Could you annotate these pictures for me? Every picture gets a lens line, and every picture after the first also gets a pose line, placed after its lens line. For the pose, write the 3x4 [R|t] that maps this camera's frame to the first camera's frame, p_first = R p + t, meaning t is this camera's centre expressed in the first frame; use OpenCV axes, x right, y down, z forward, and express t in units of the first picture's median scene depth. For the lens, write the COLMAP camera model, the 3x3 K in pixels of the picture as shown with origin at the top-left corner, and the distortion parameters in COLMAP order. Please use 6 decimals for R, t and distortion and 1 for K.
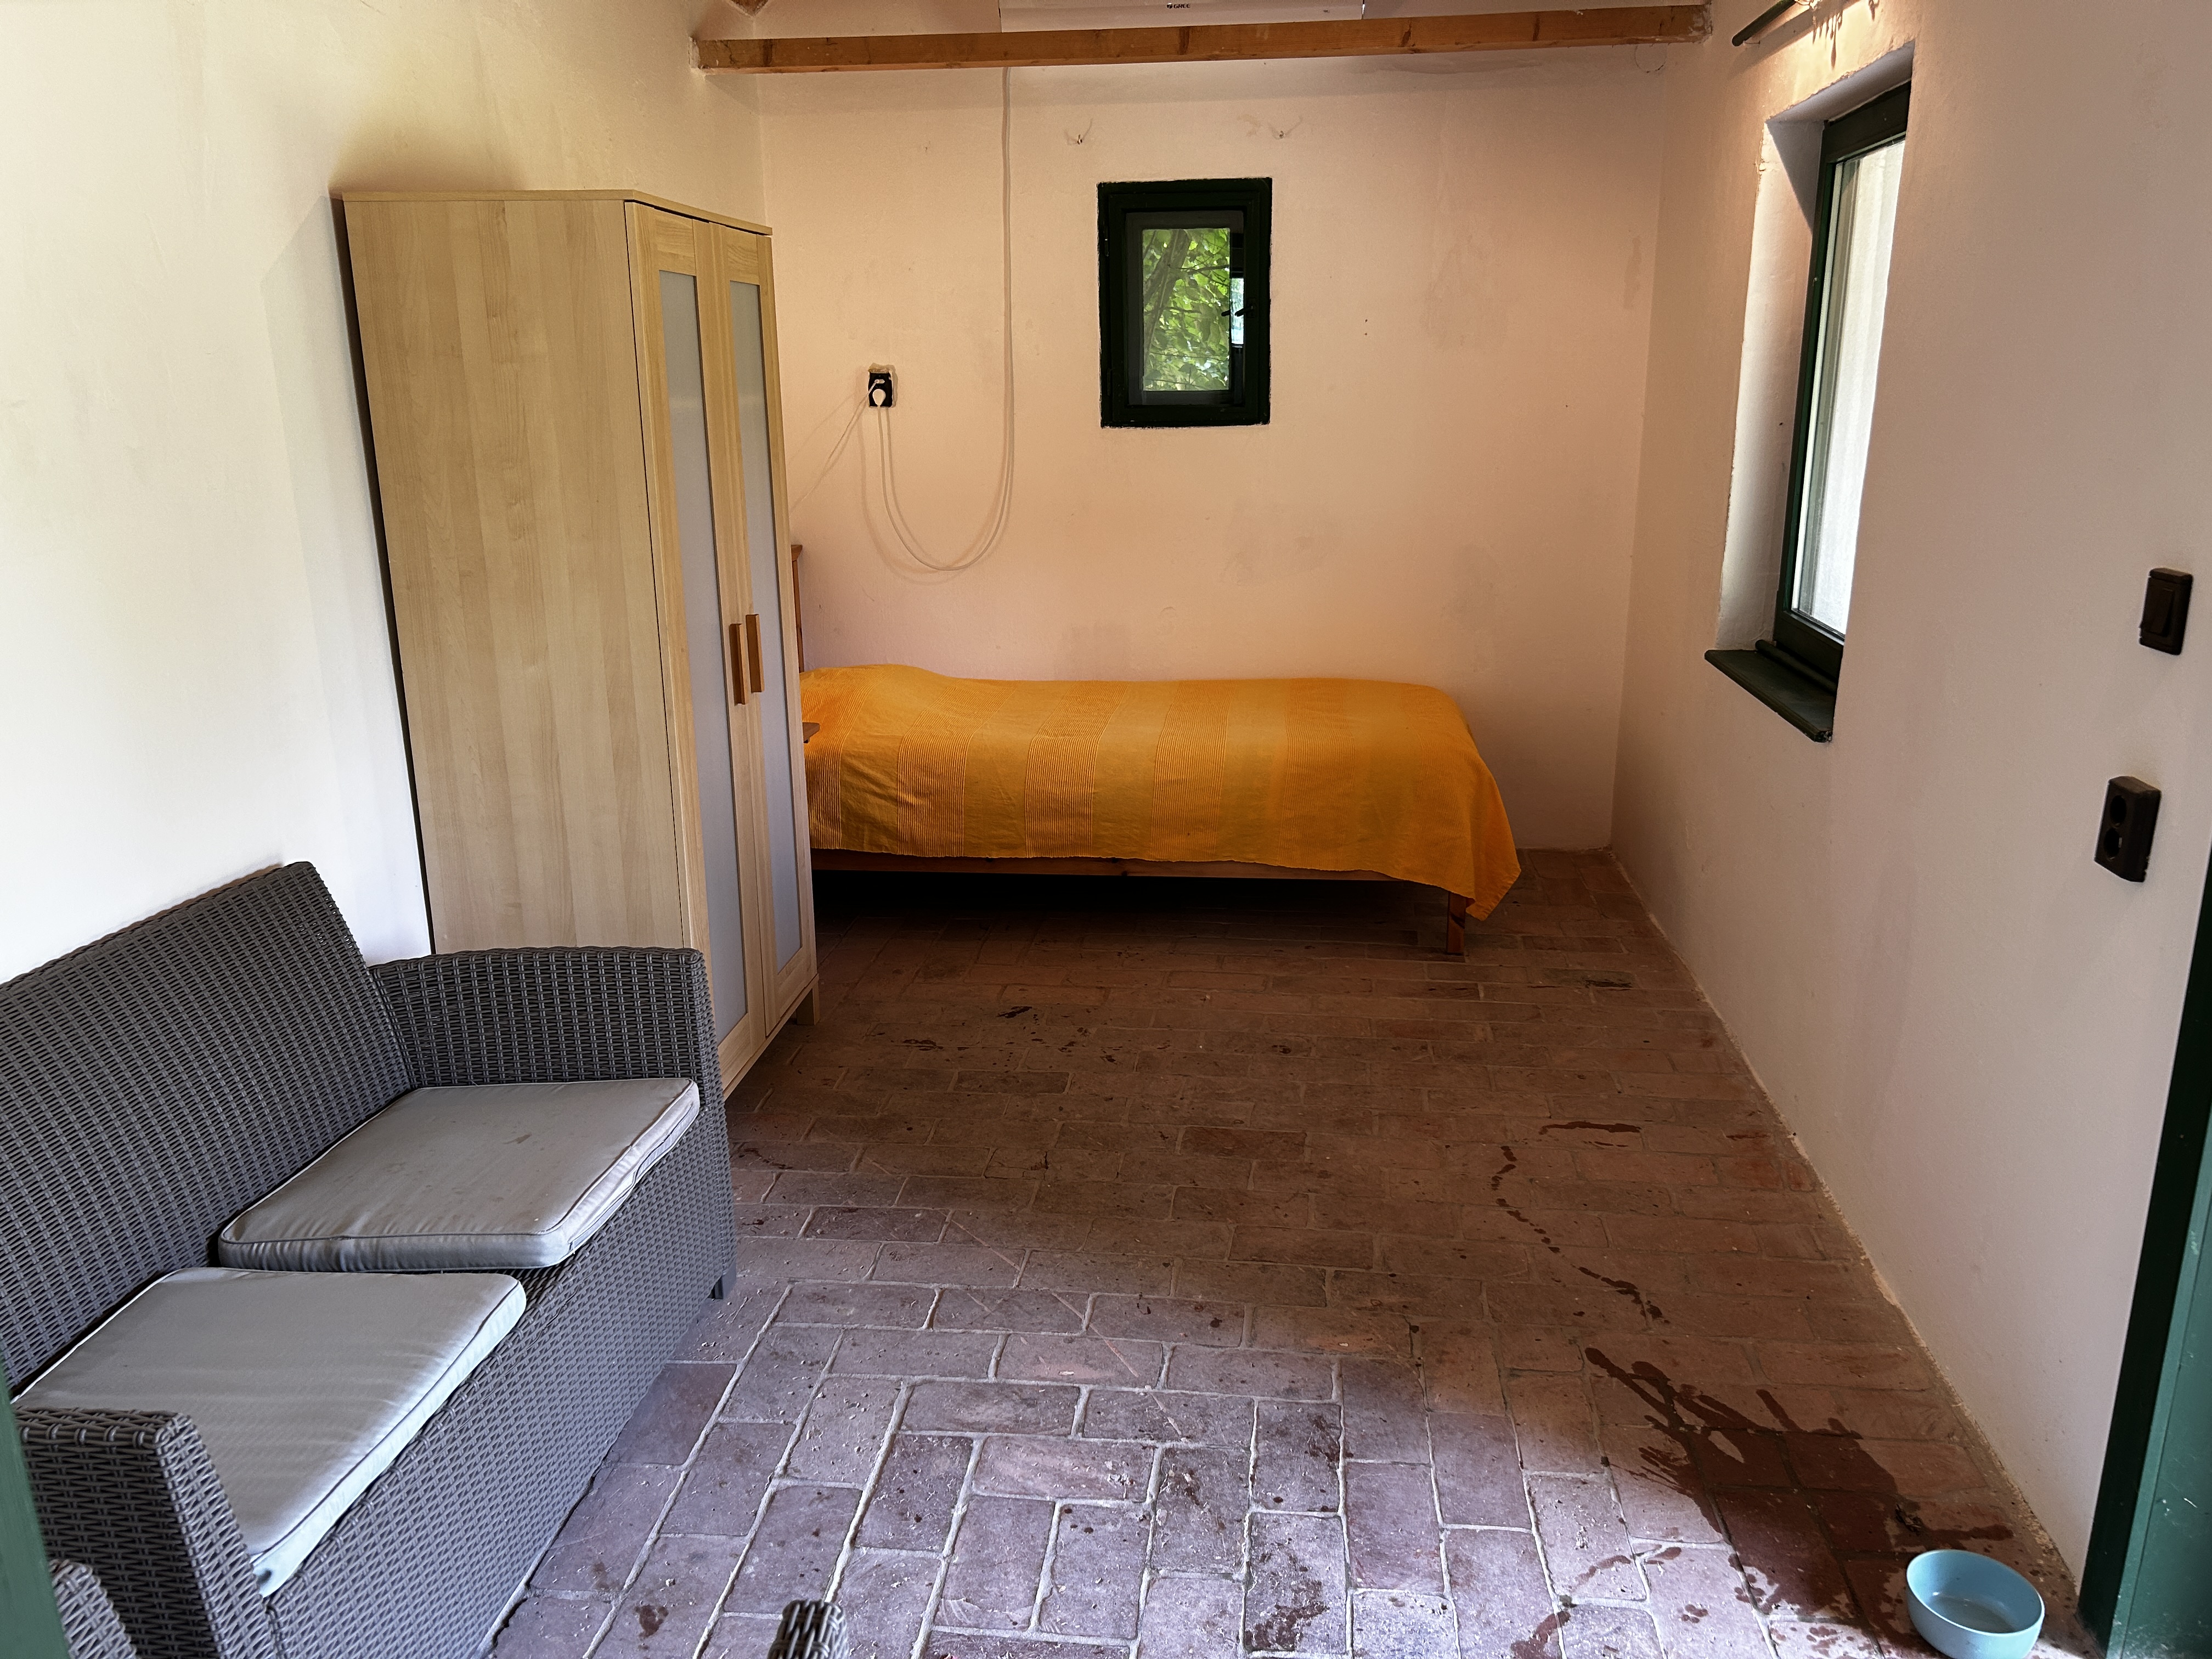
lens RADIAL K [[1704.2, 0, 1104.7], [0, 1704.2, 850.1], [0, 0, 1]] dist [0.183077, -0.434410]
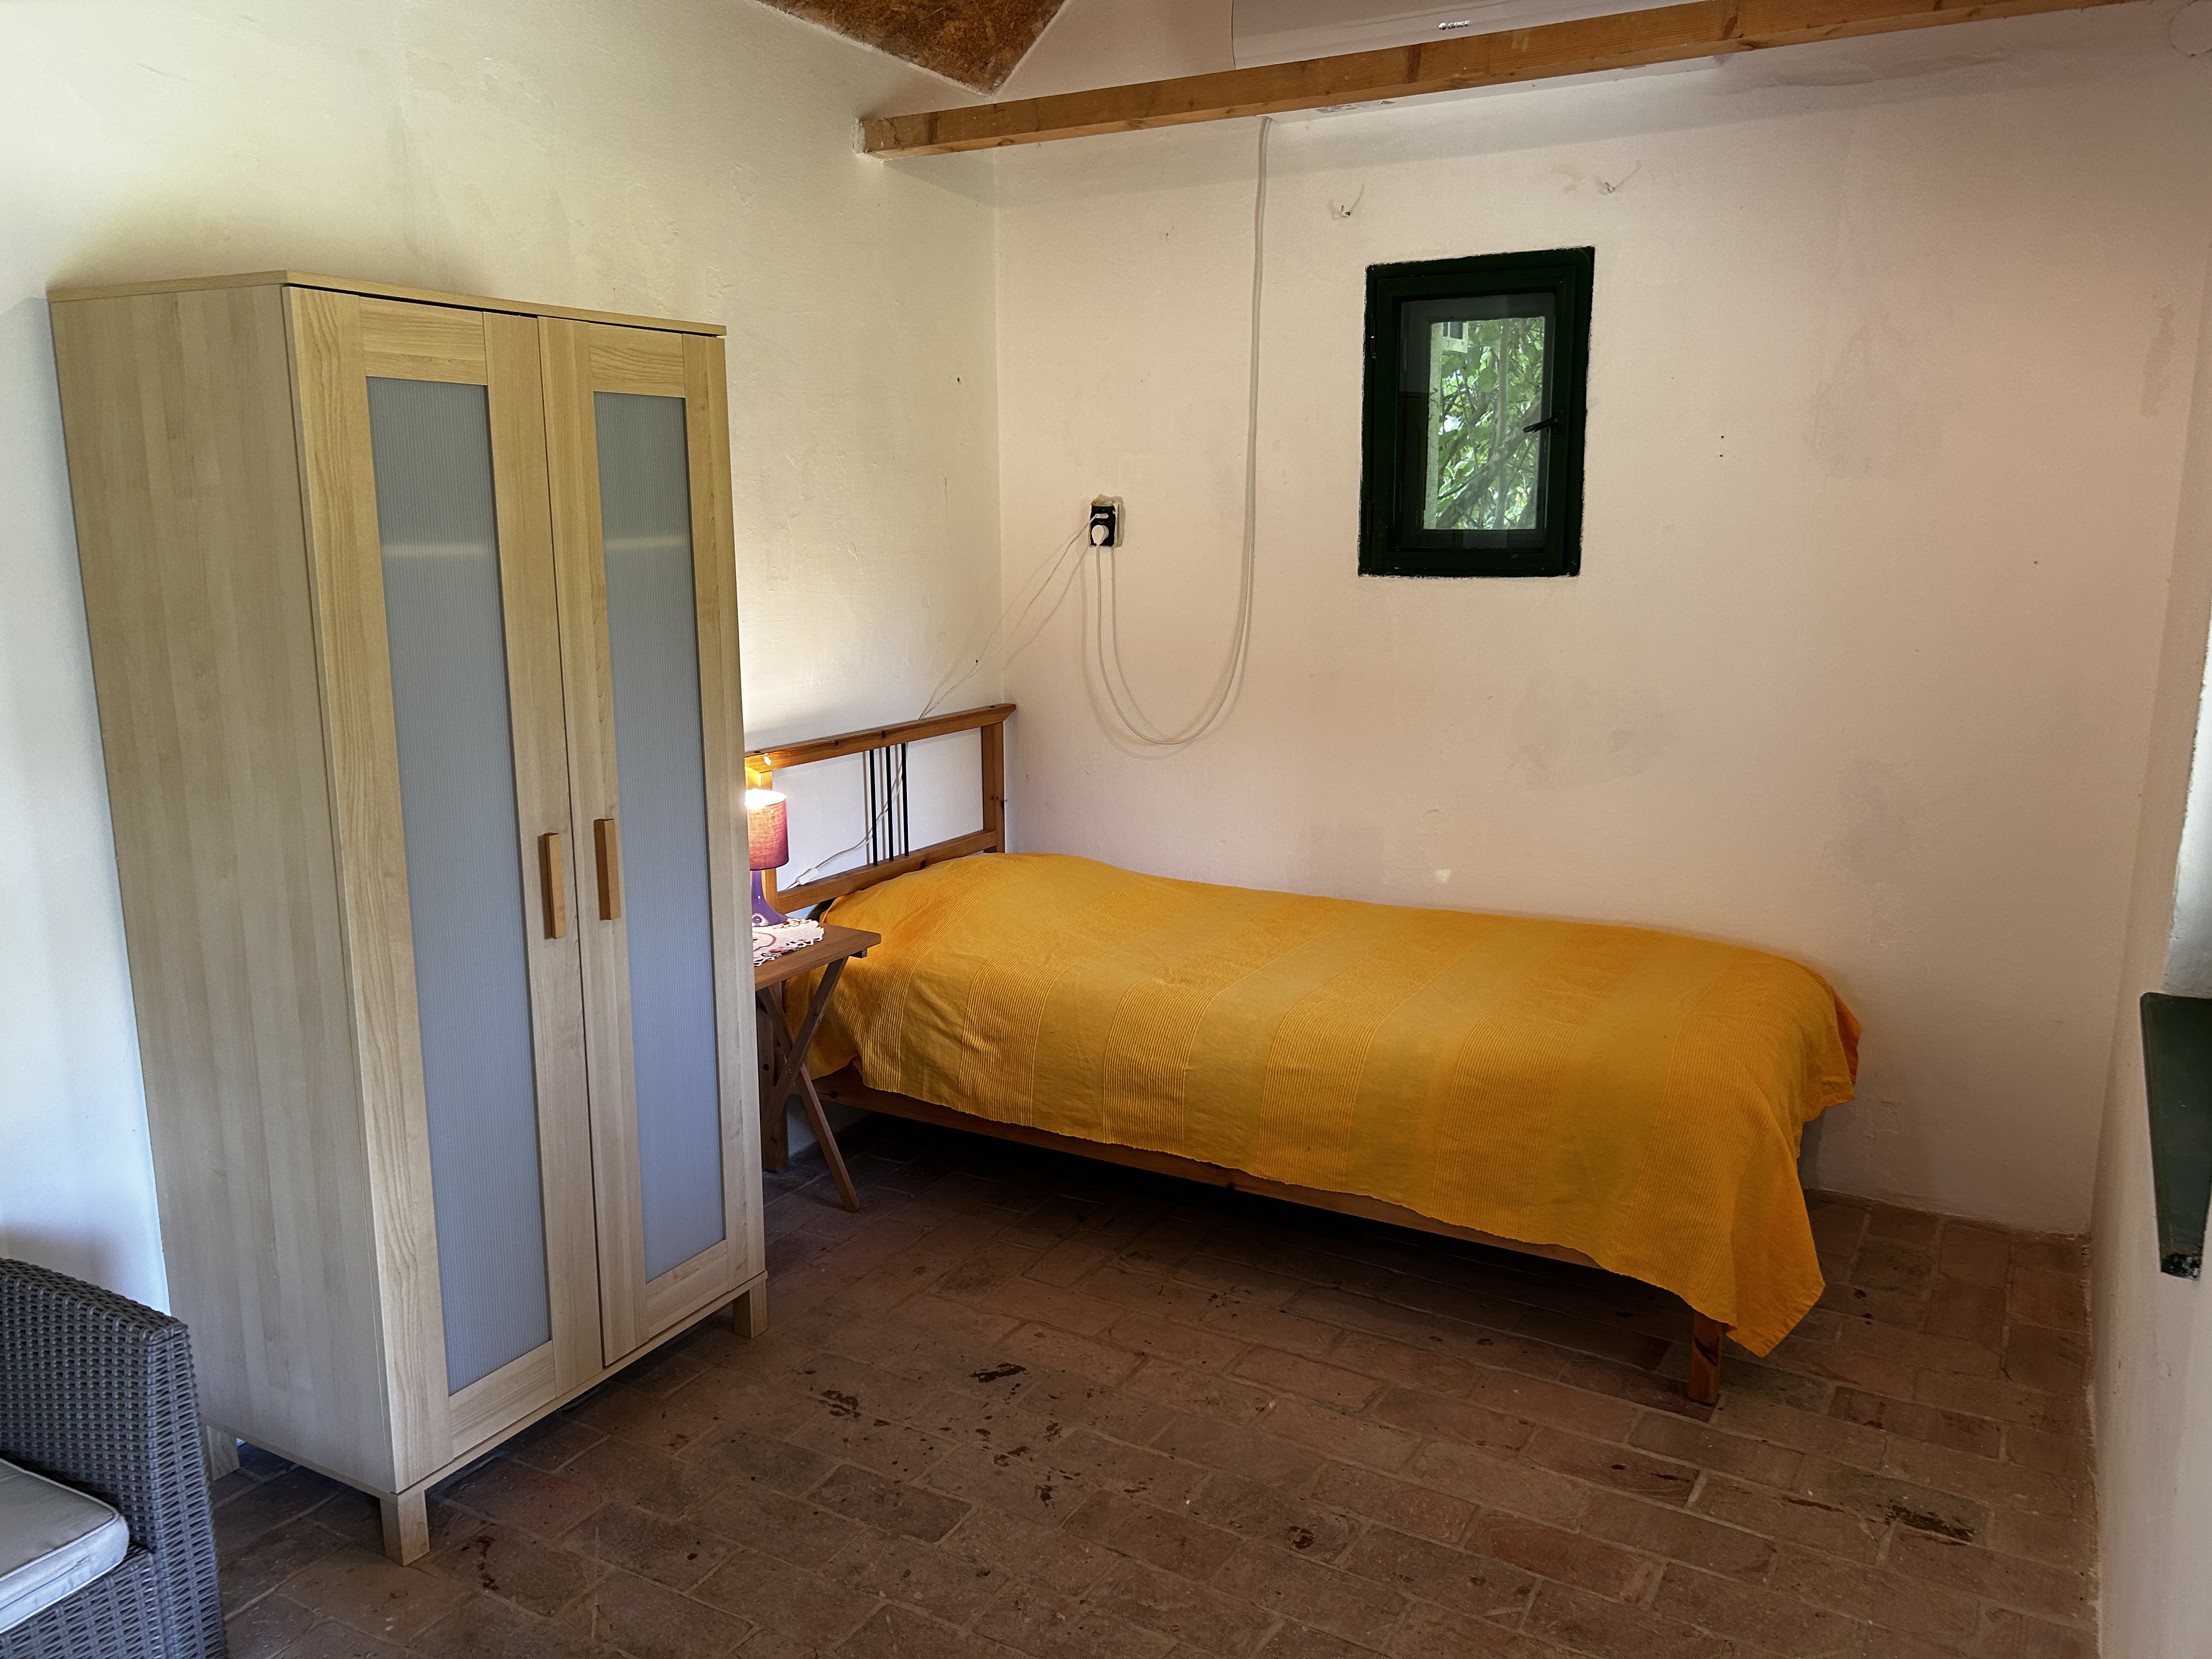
lens RADIAL K [[1667.8, 0, 1107.3], [0, 1667.8, 841.8], [0, 0, 1]] dist [0.076559, -0.084459]
pose [[0.915951, 0.086585, -0.391838, 0.232744], [-0.112057, 0.992790, -0.042561, -0.096034], [0.385327, 0.082892, 0.919049, 0.322814]]
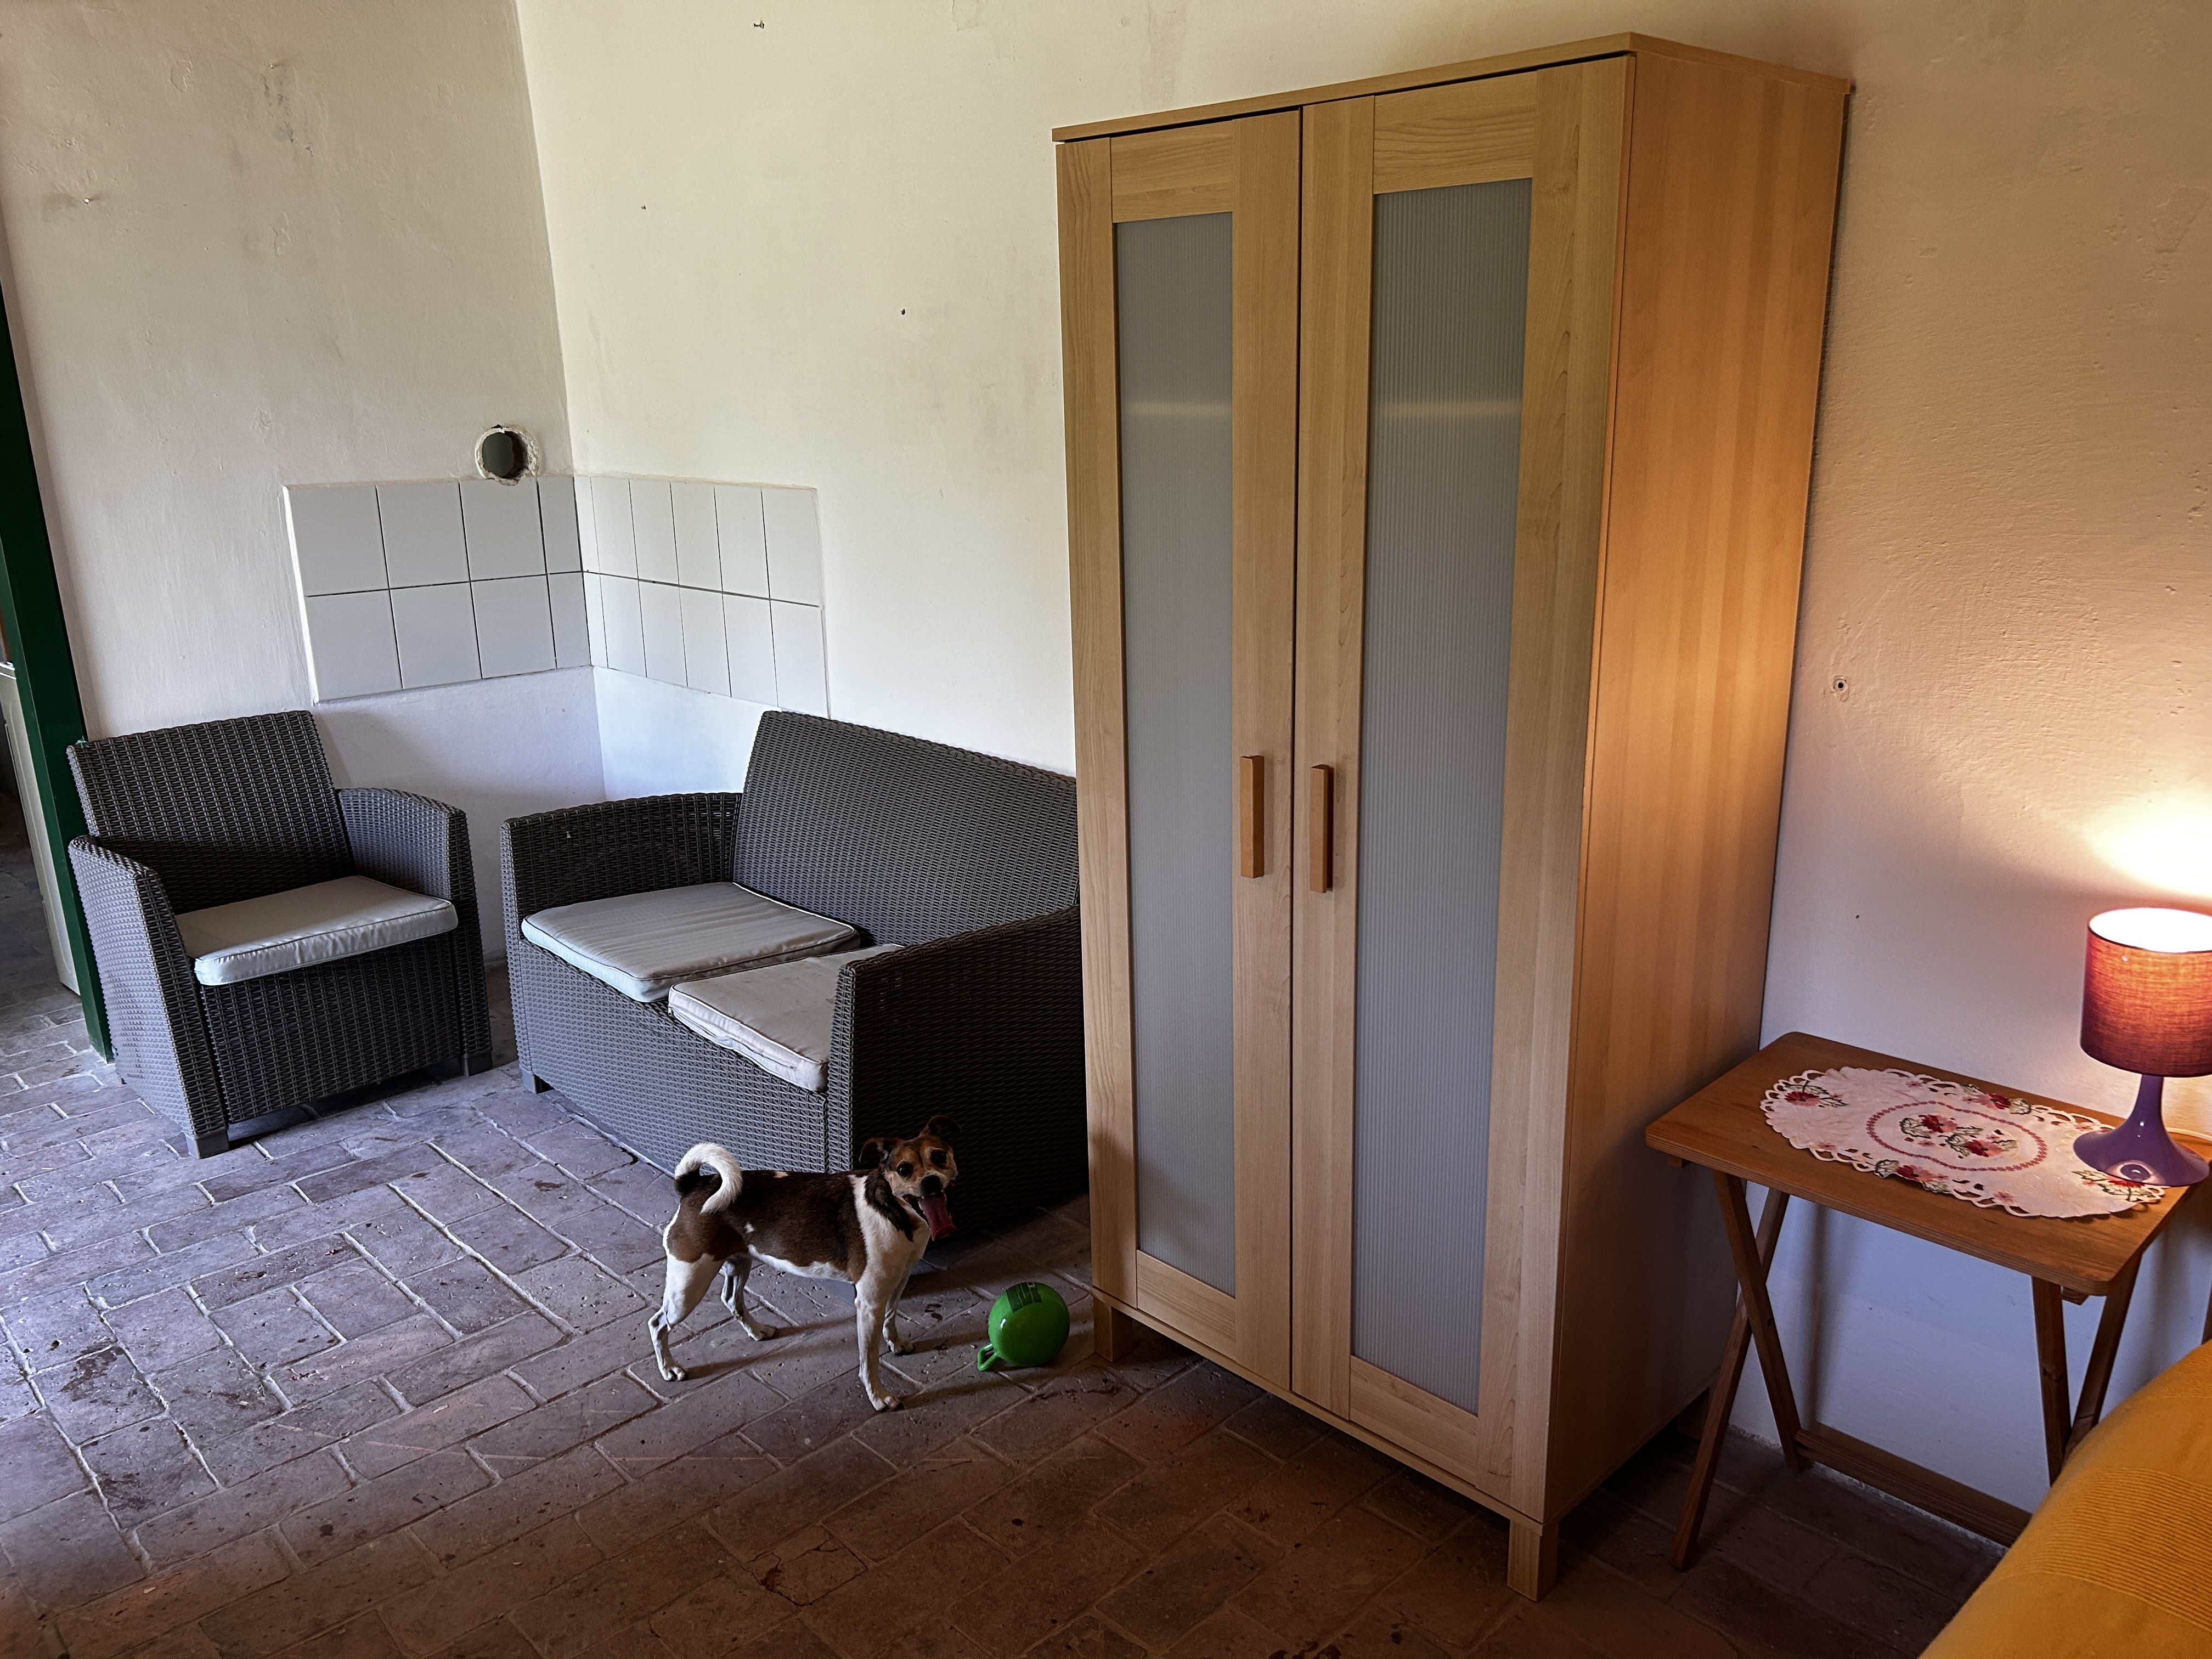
lens RADIAL K [[1667.8, 0, 1107.3], [0, 1667.8, 841.8], [0, 0, 1]] dist [0.076559, -0.084459]
pose [[-0.641396, 0.231471, -0.731459, 0.219335], [-0.182817, 0.879827, 0.438729, -0.282471], [0.745110, 0.415122, -0.522000, 1.002742]]
